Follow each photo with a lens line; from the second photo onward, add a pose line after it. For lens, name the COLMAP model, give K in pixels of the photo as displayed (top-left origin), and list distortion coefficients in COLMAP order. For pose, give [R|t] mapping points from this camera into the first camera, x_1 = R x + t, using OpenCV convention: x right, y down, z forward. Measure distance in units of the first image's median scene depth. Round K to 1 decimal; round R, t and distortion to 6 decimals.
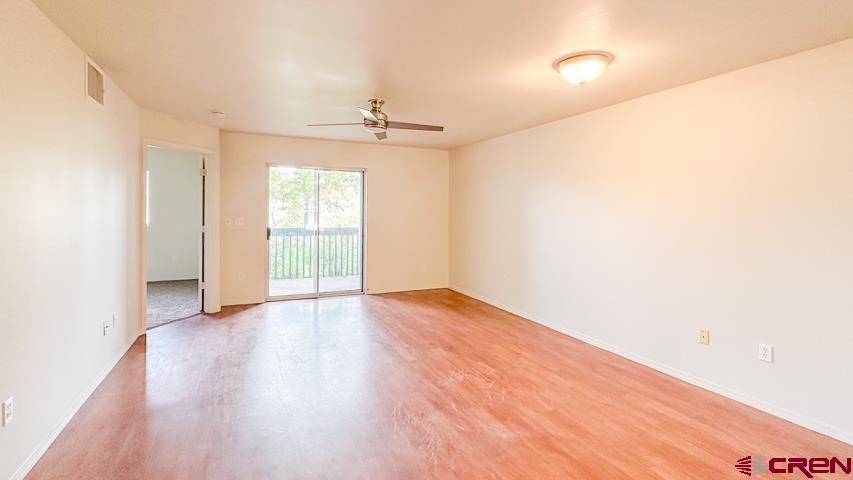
lens RADIAL K [[383.0, 0, 422.1], [0, 383.0, 247.5], [0, 0, 1]] dist [0.001318, 0.000274]
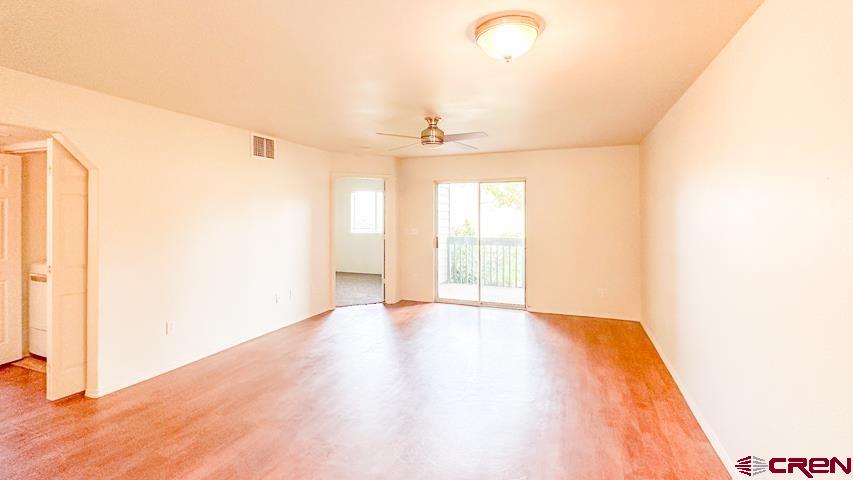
lens RADIAL K [[391.4, 0, 431.6], [0, 391.4, 226.4], [0, 0, 1]] dist [0.002802, -0.000146]
pose [[0.690465, 0.007270, -0.723329, 0.412584], [-0.063708, 0.996675, -0.050796, -0.020364], [0.720555, 0.081155, 0.688633, 0.175645]]
